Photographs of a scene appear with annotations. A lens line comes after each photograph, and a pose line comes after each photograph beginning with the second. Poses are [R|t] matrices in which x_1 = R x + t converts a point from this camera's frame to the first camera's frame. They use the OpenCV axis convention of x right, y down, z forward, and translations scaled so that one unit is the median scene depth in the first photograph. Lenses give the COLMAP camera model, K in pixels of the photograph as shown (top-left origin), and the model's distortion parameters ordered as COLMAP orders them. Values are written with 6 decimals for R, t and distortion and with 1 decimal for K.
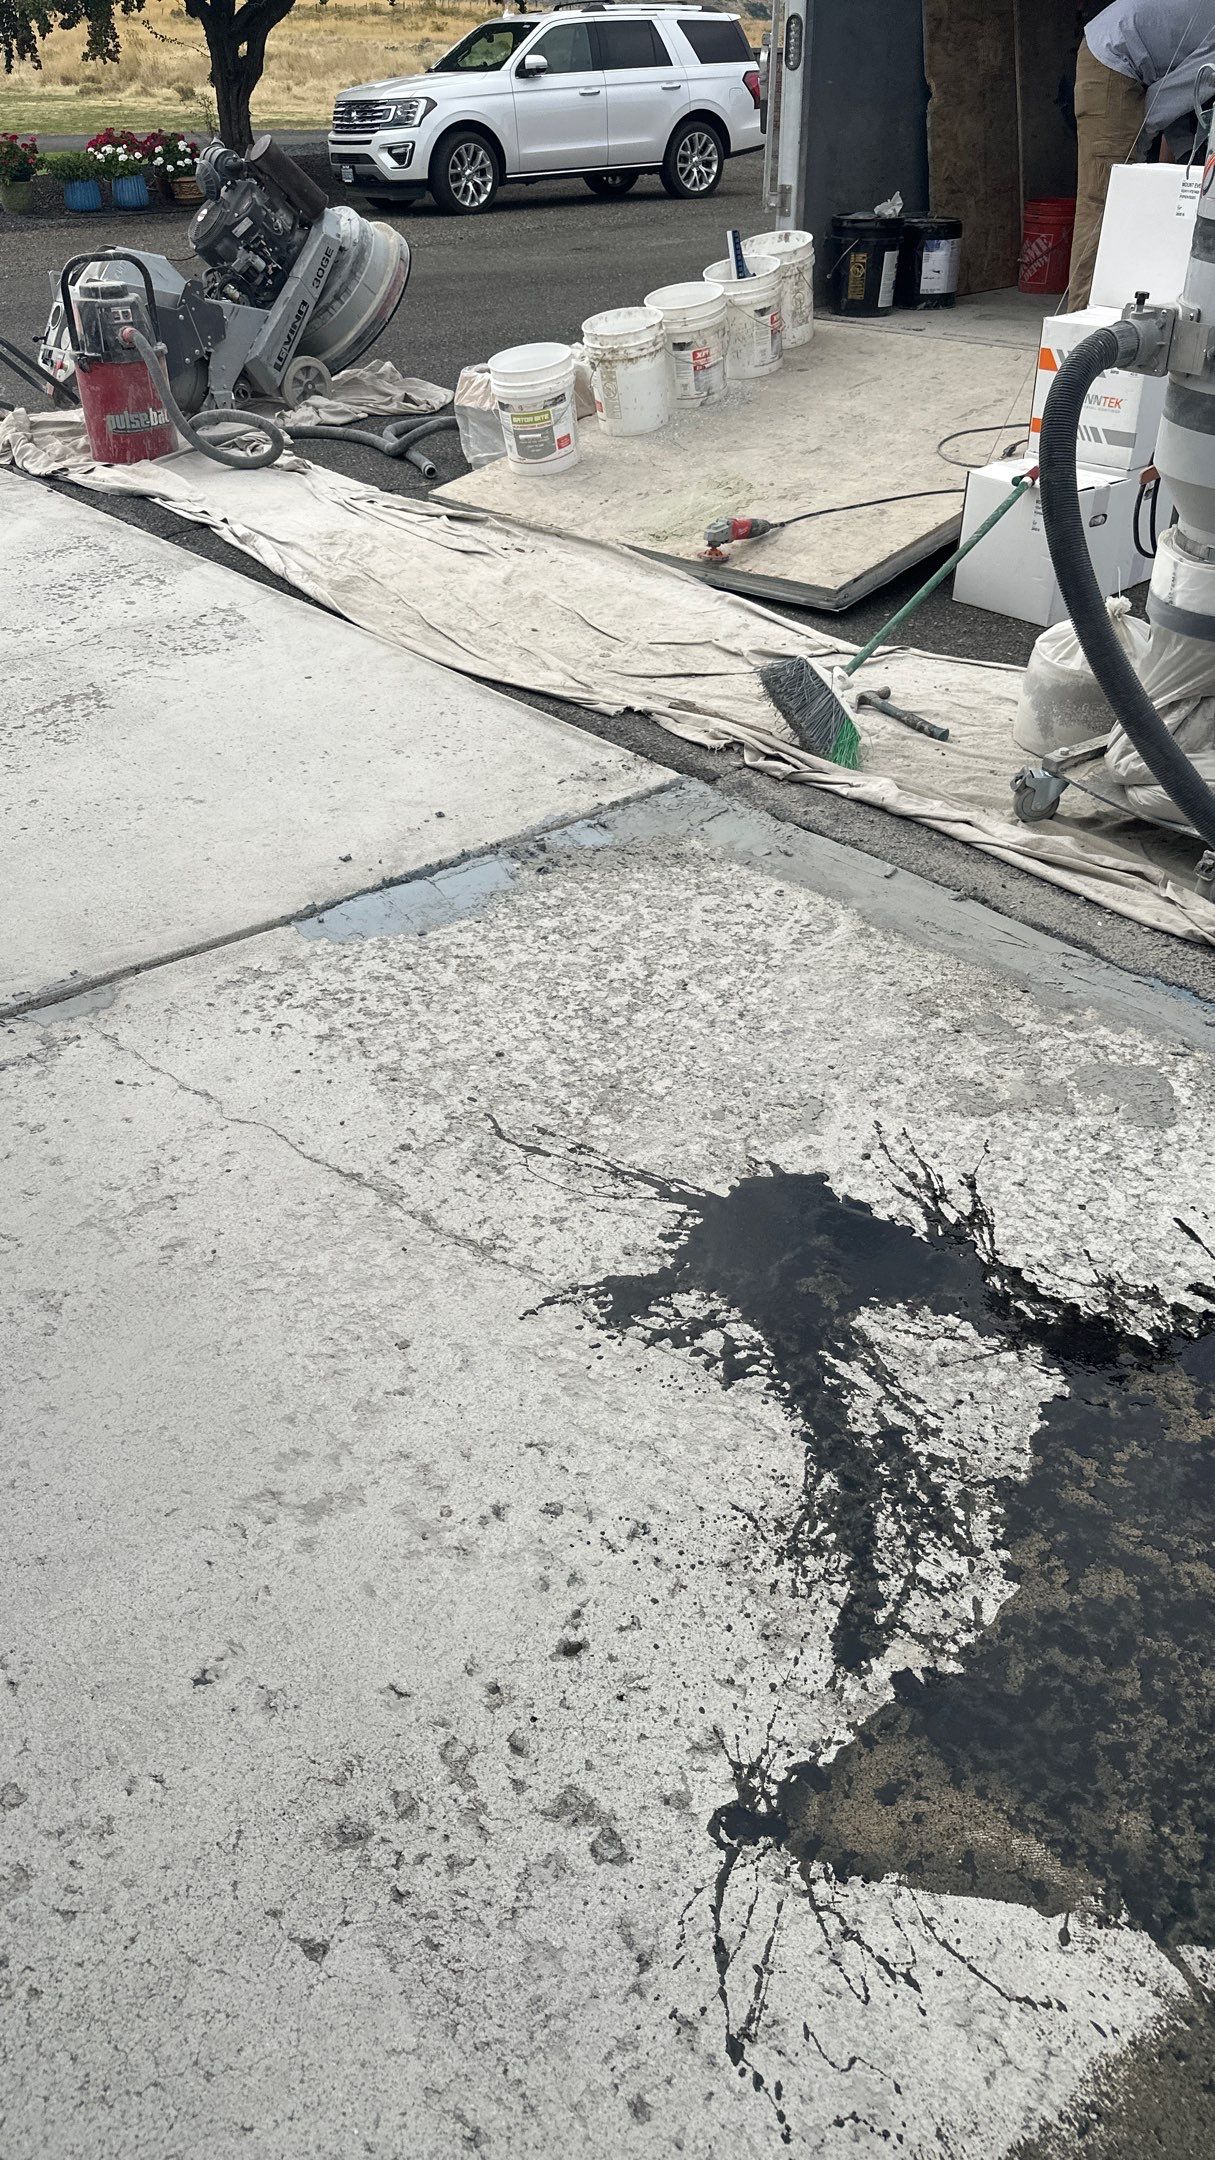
lens RADIAL K [[1520.5, 0, 607.5], [0, 1520.5, 1080.0], [0, 0, 1]] dist [0.013349, -0.027004]
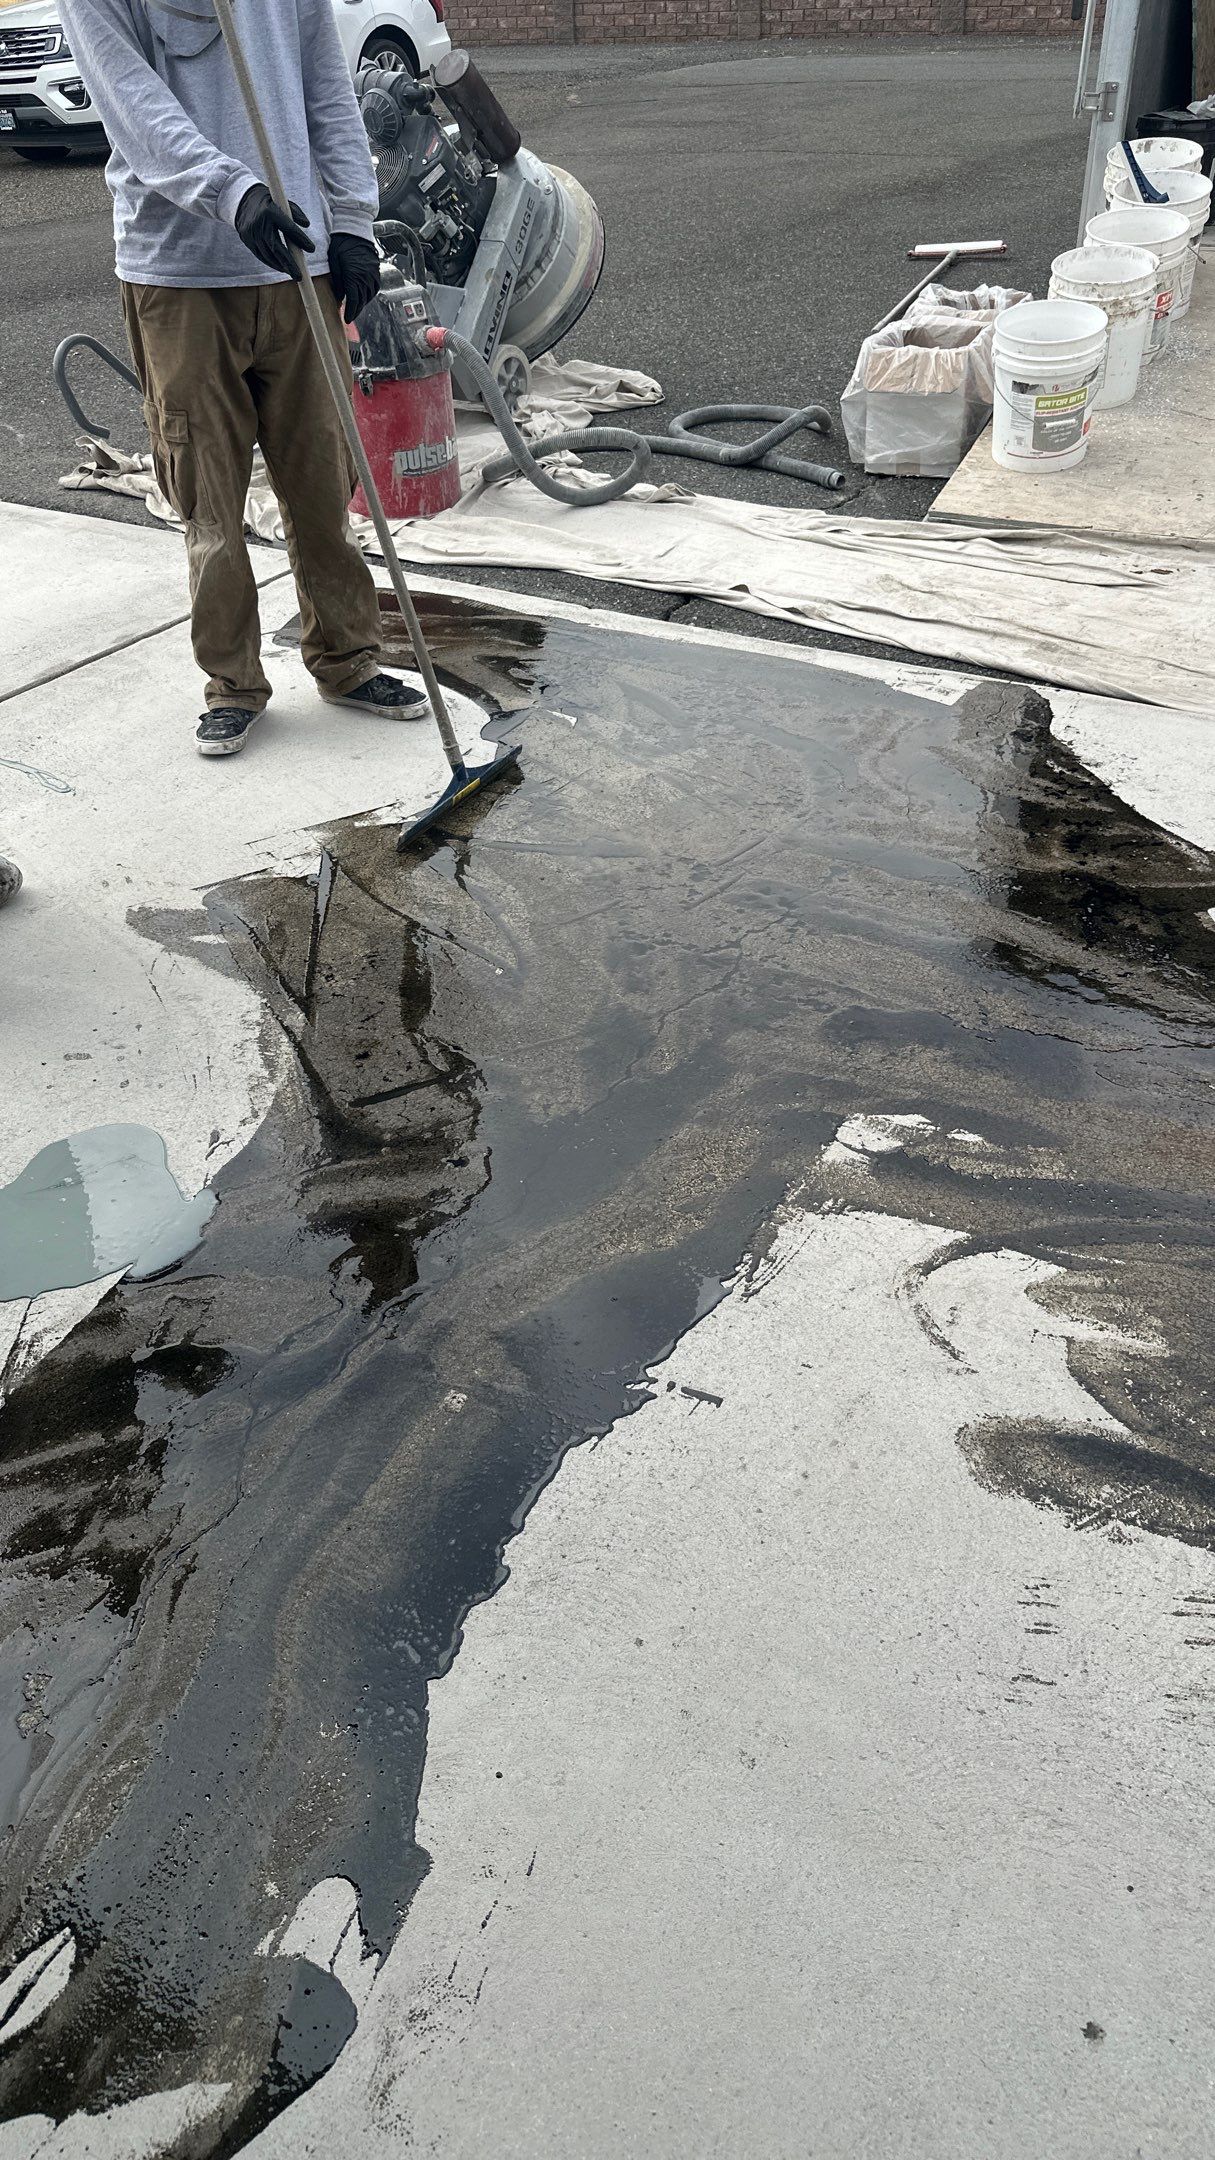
lens RADIAL K [[1526.1, 0, 611.8], [0, 1526.1, 1081.6], [0, 0, 1]] dist [0.003611, -0.014052]
pose [[0.945224, -0.212616, 0.247683, -0.427242], [0.203471, 0.977099, 0.062261, -0.153587], [-0.255249, -0.008454, 0.966839, 0.246928]]
